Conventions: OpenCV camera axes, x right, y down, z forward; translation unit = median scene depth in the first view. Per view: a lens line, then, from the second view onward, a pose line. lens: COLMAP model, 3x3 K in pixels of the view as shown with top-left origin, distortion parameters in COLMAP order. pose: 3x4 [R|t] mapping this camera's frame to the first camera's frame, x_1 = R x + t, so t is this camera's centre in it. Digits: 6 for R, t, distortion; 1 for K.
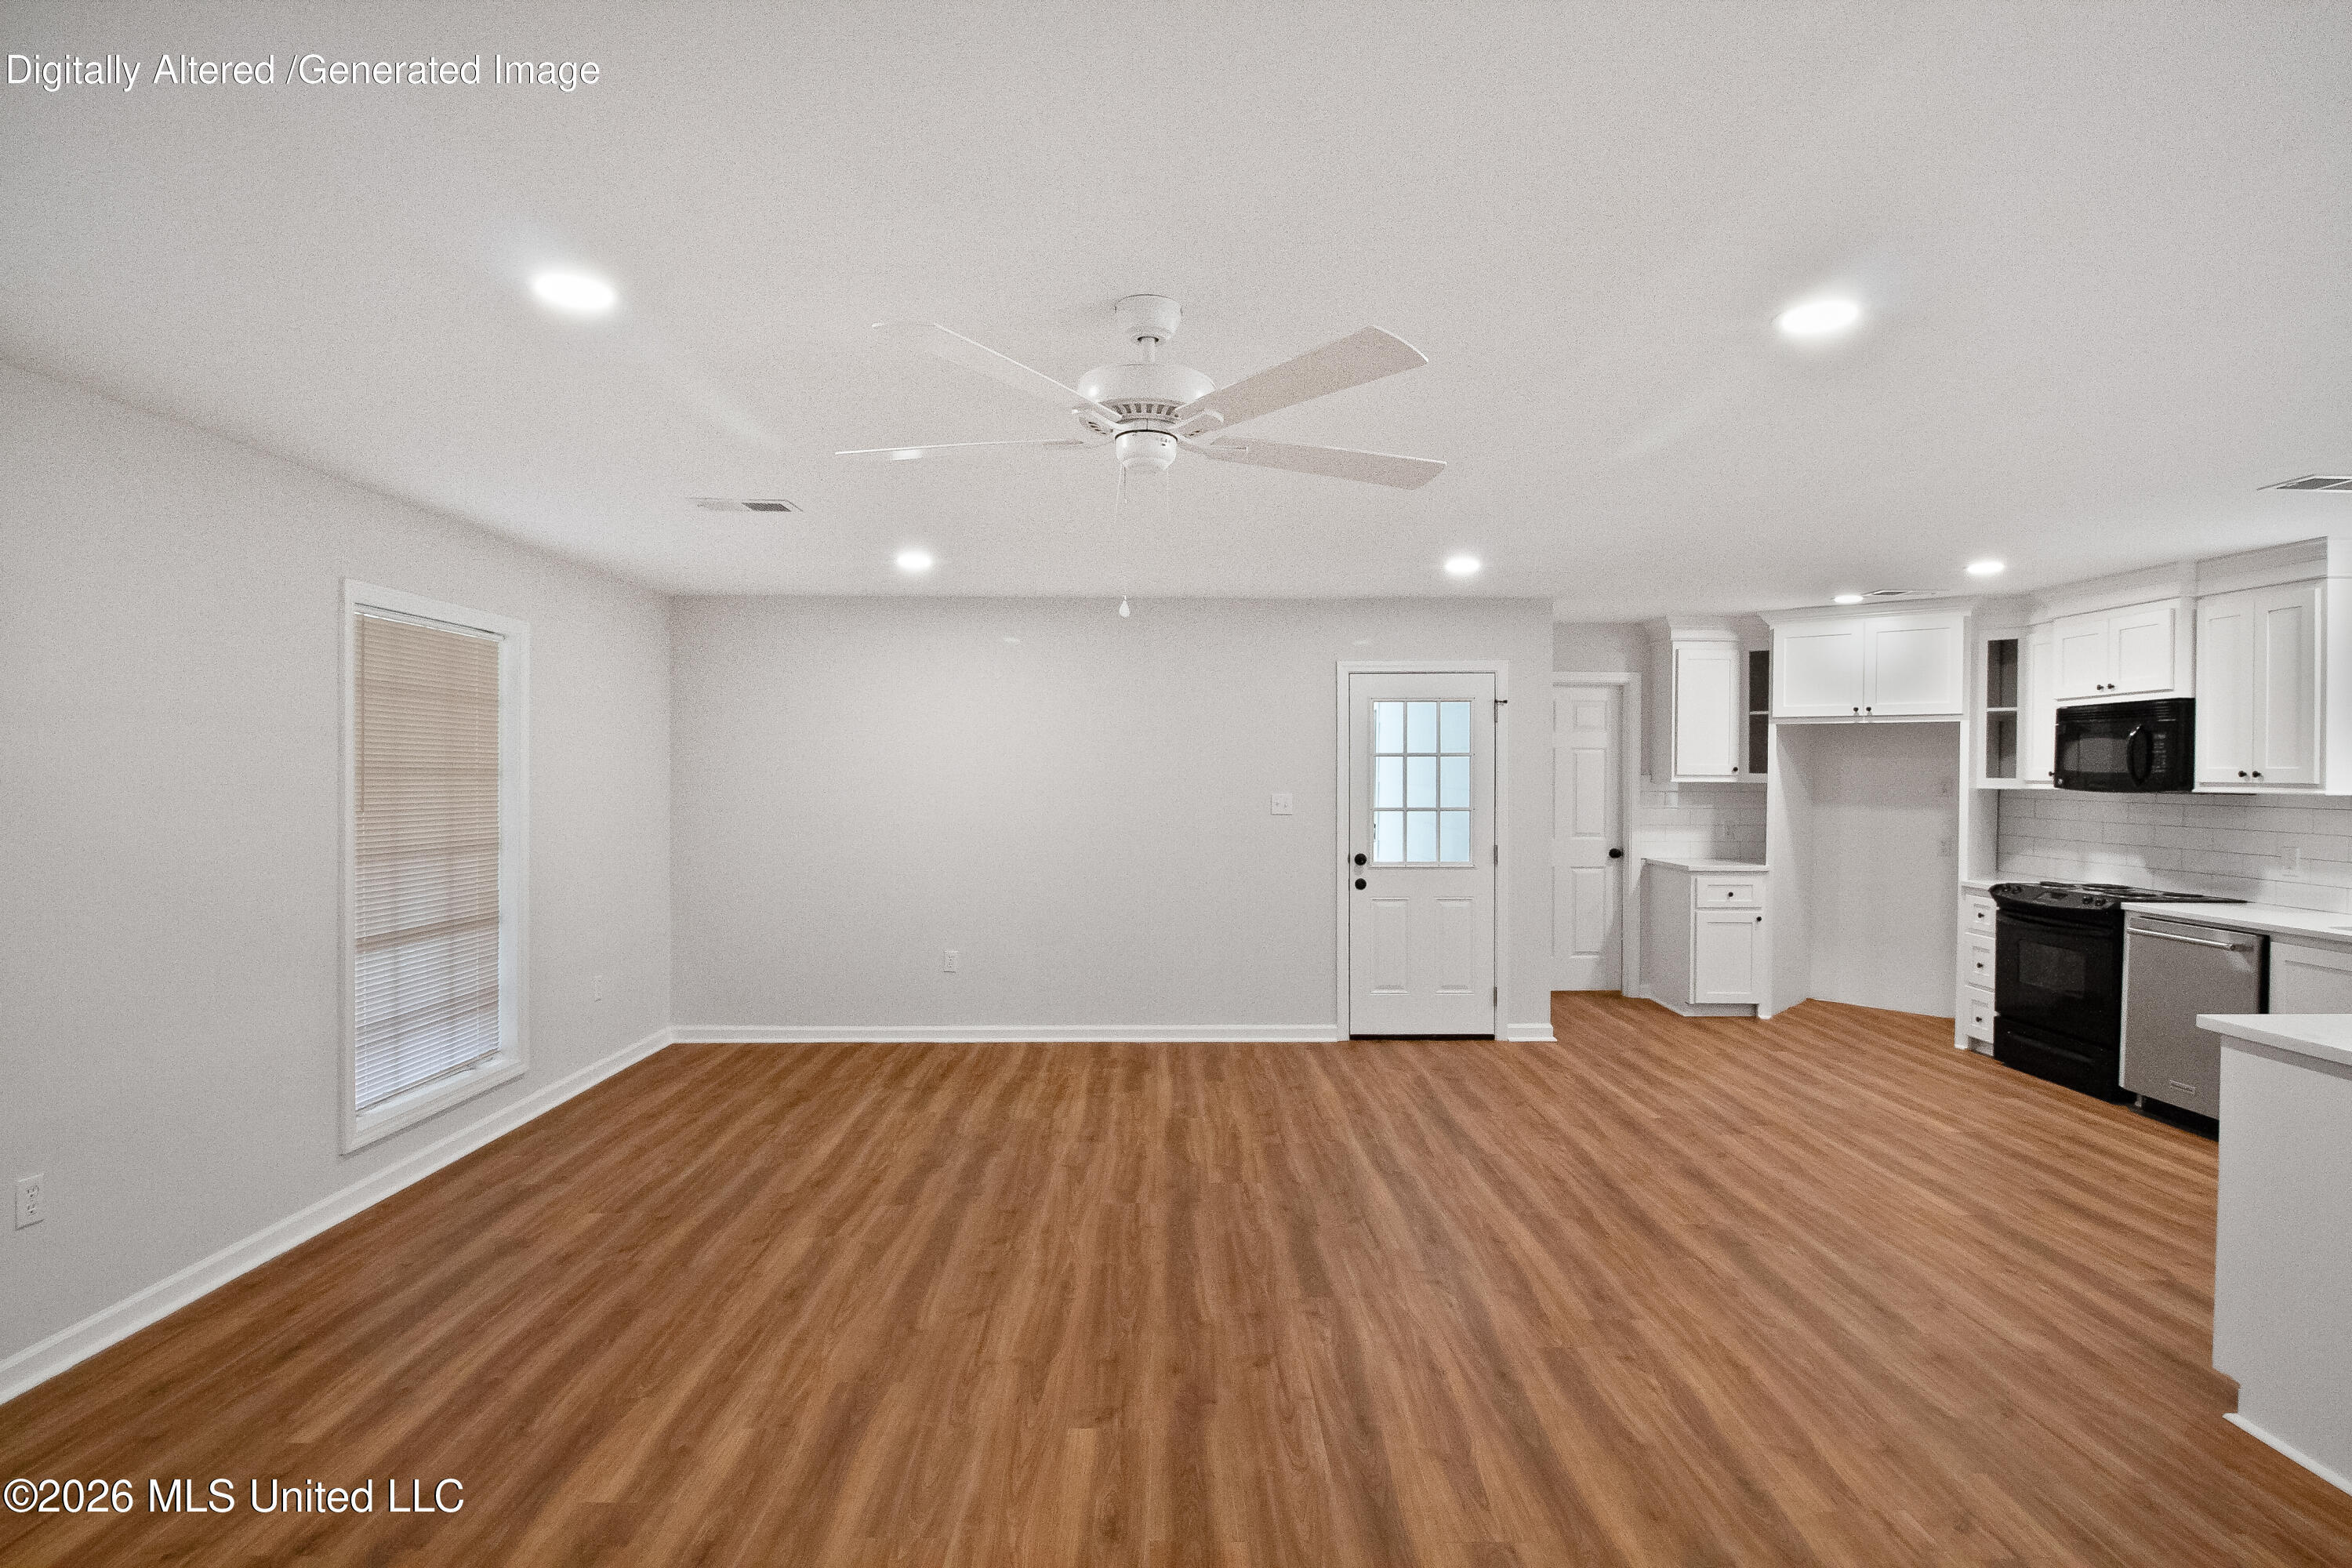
lens RADIAL K [[1165.1, 0, 1188.8], [0, 1165.1, 779.8], [0, 0, 1]] dist [0.011453, -0.008849]
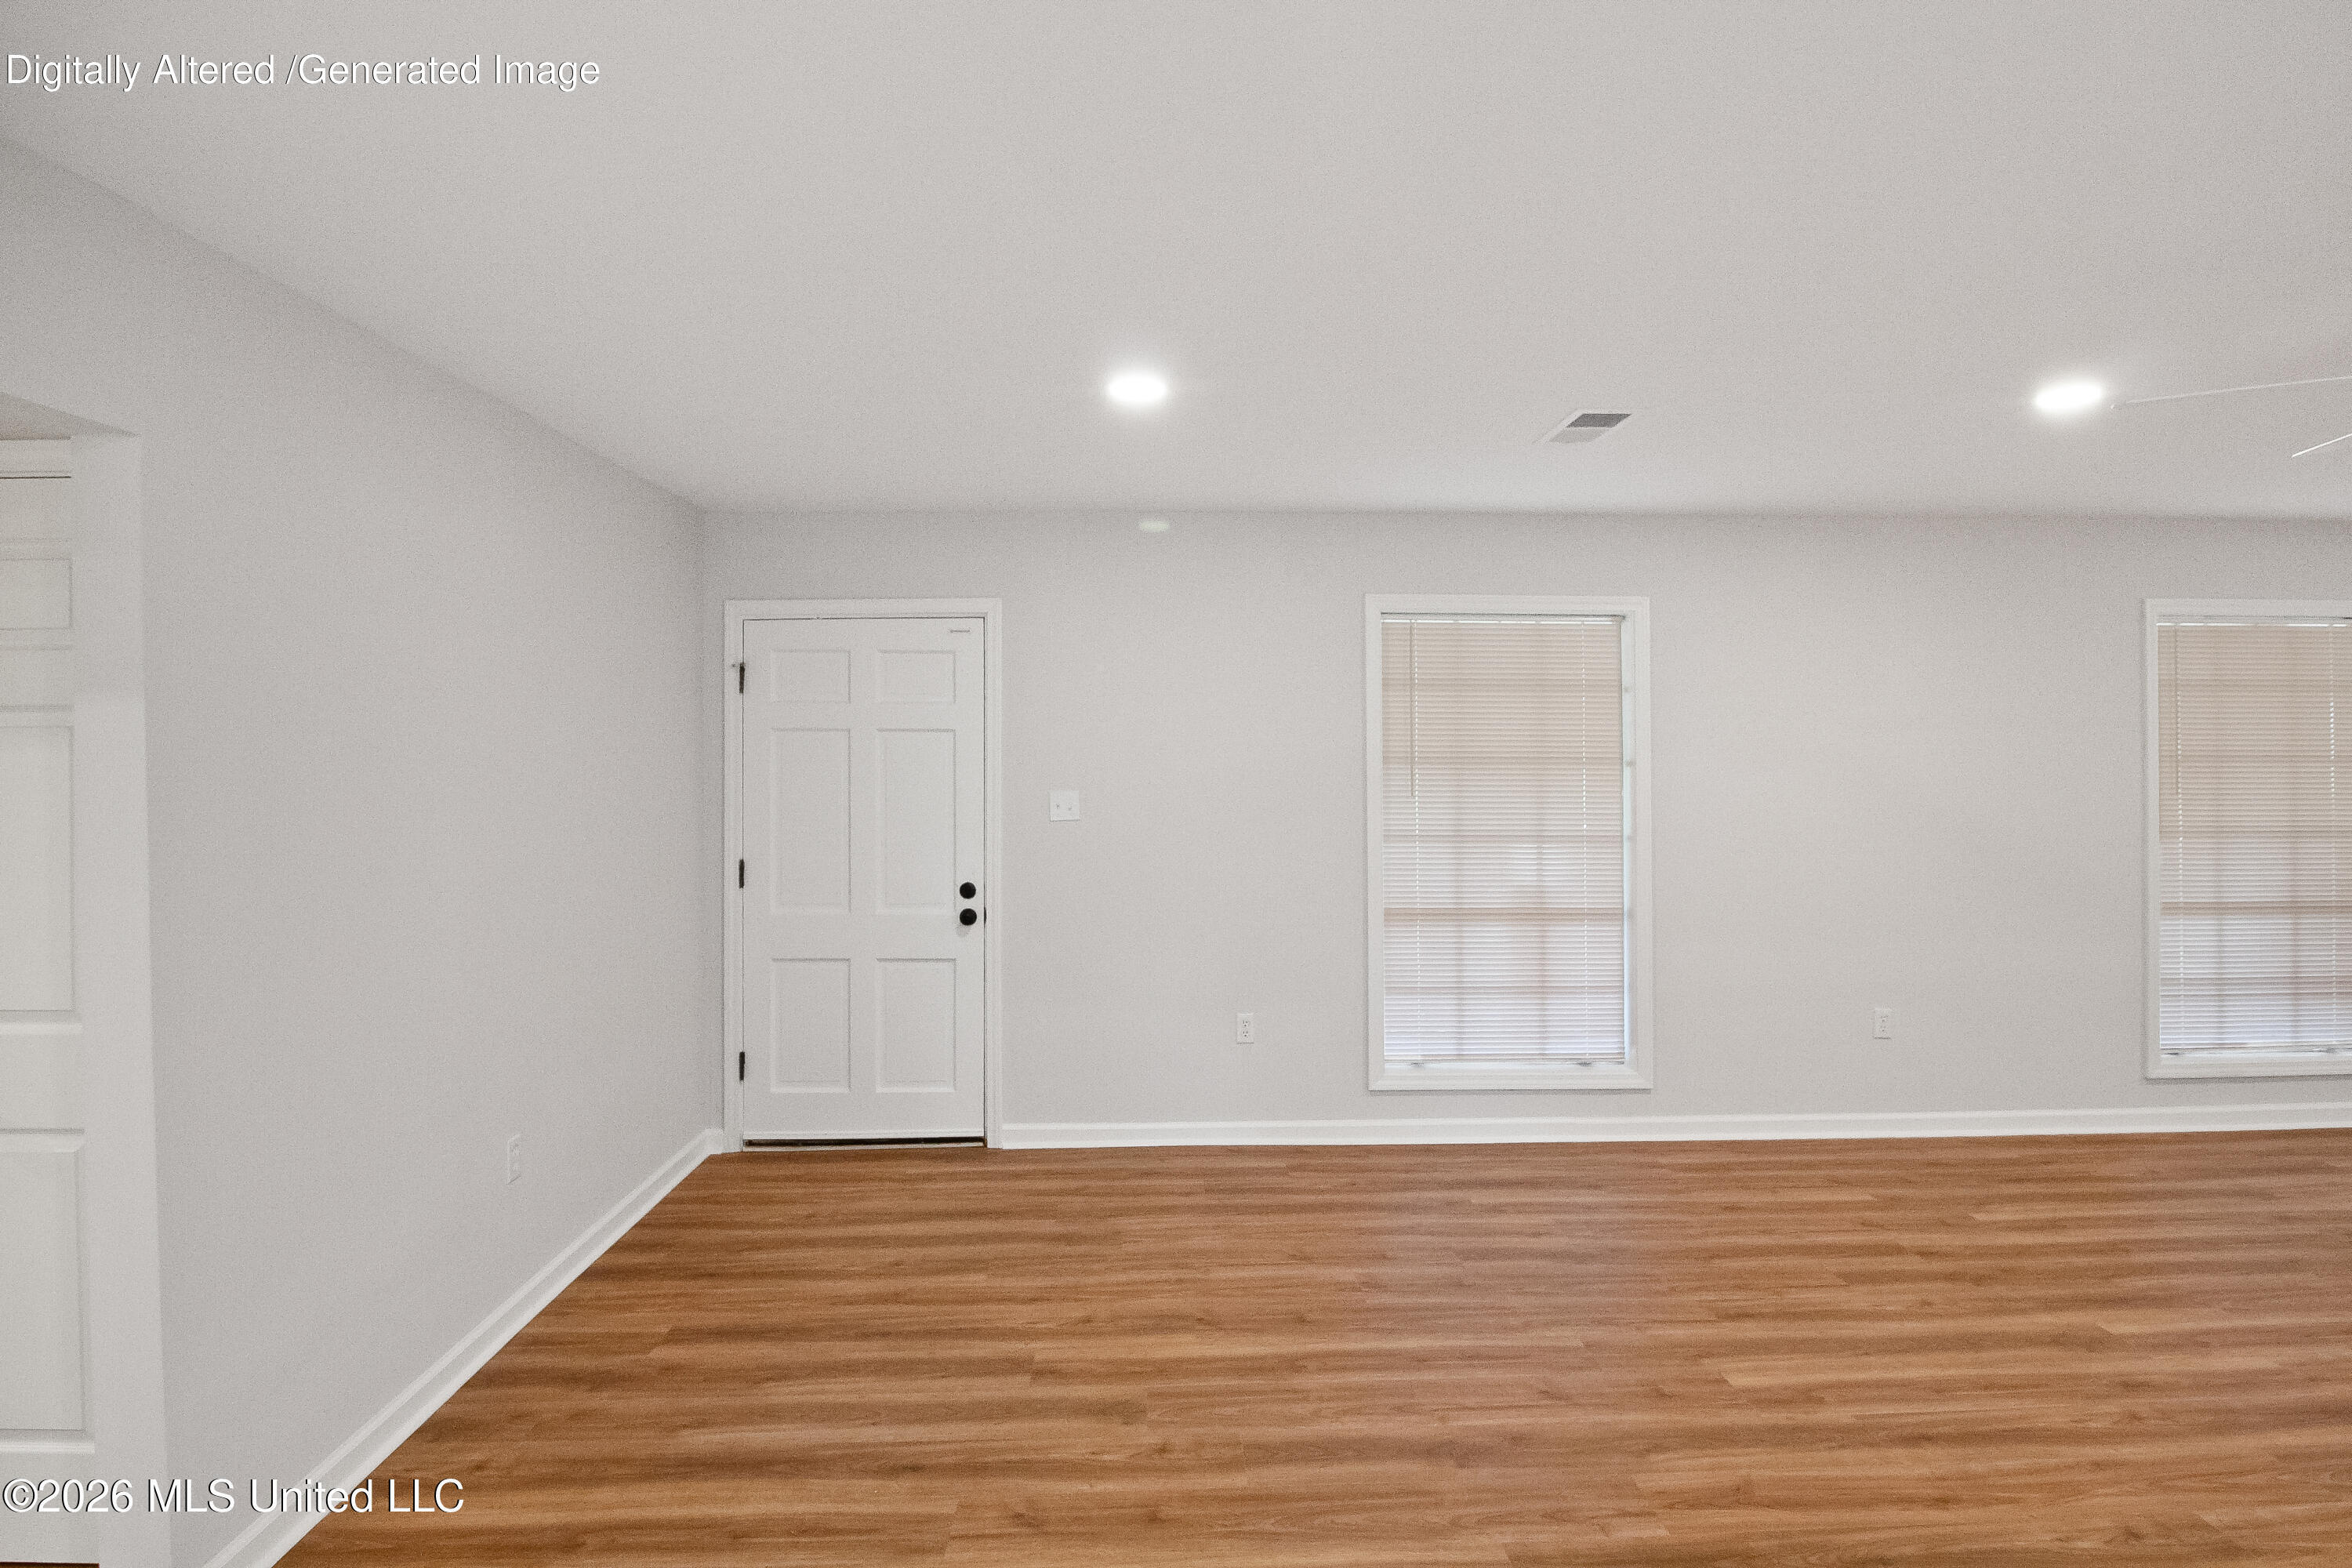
lens RADIAL K [[1165.1, 0, 1193.9], [0, 1165.1, 768.3], [0, 0, 1]] dist [0.011453, -0.008849]
pose [[0.030481, -0.011873, -0.999465, 0.351936], [0.002146, 0.999928, -0.011813, 0.011056], [0.999533, -0.001785, 0.030504, -0.010790]]
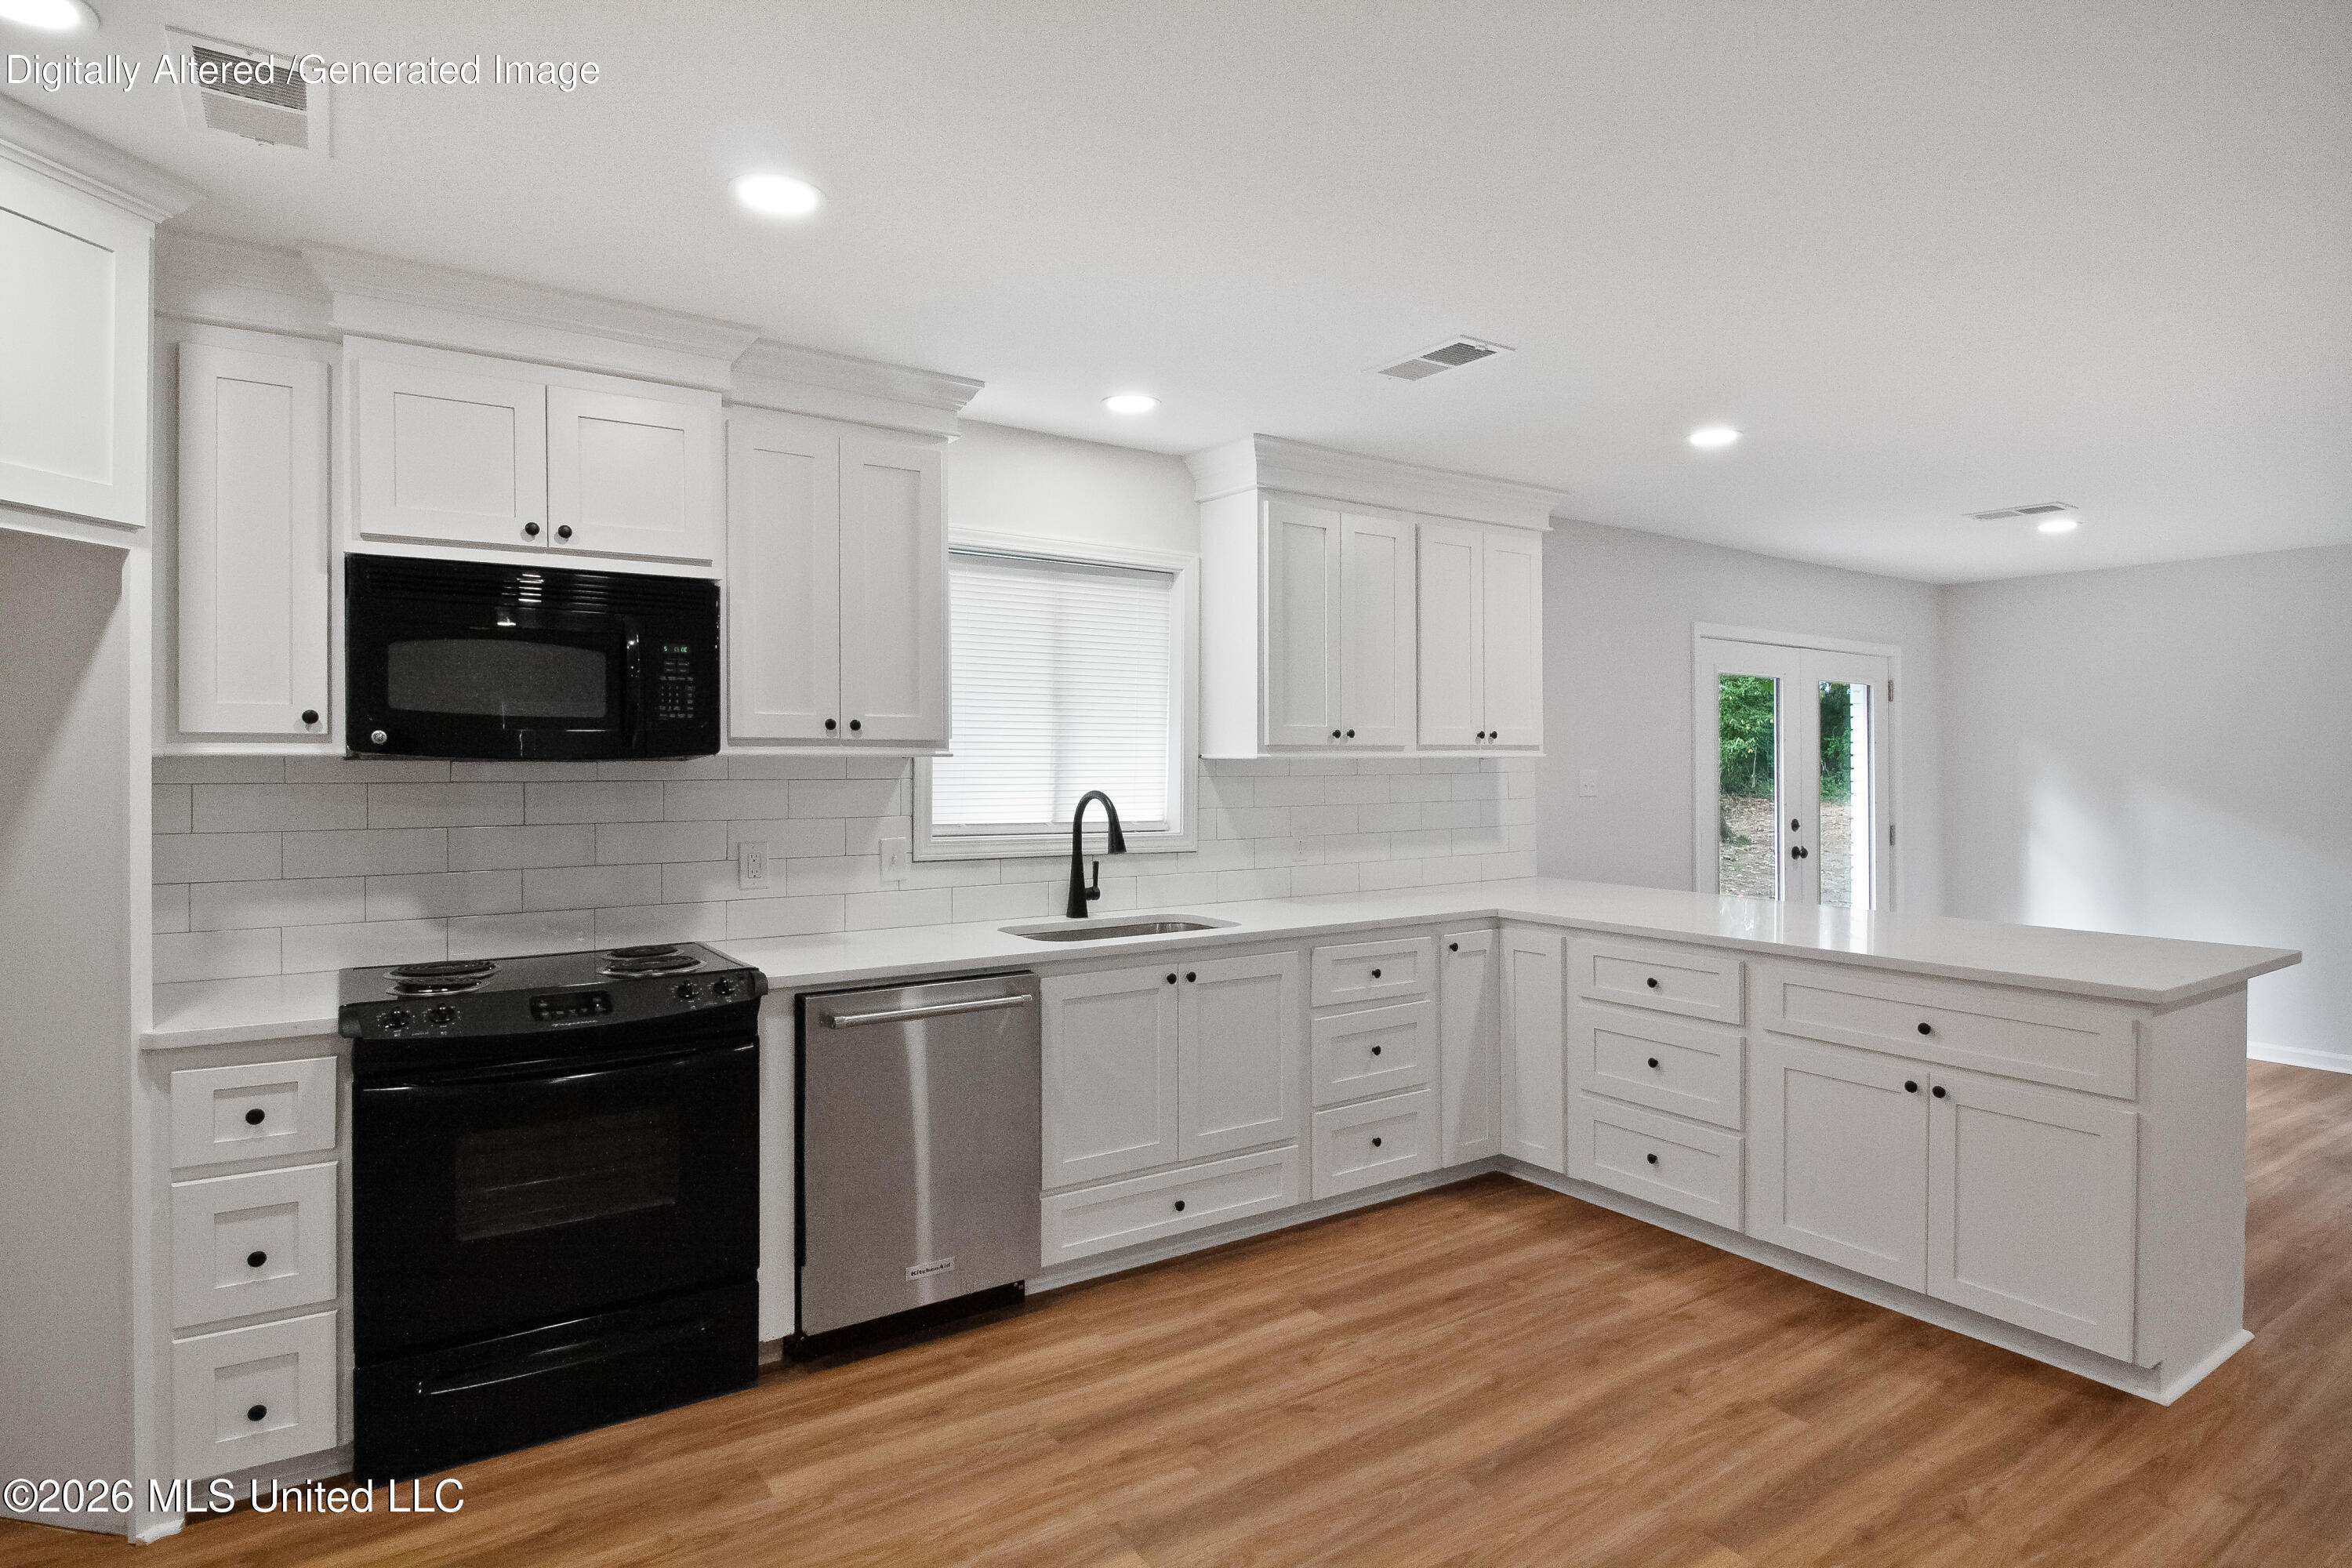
lens RADIAL K [[1261.8, 0, 1180.3], [0, 1261.8, 769.0], [0, 0, 1]] dist [0.004705, -0.010782]
pose [[-0.549298, -0.014142, 0.835507, 0.262870], [0.001063, 0.999844, 0.017622, 0.006640], [-0.835626, 0.010568, -0.549198, 1.207669]]
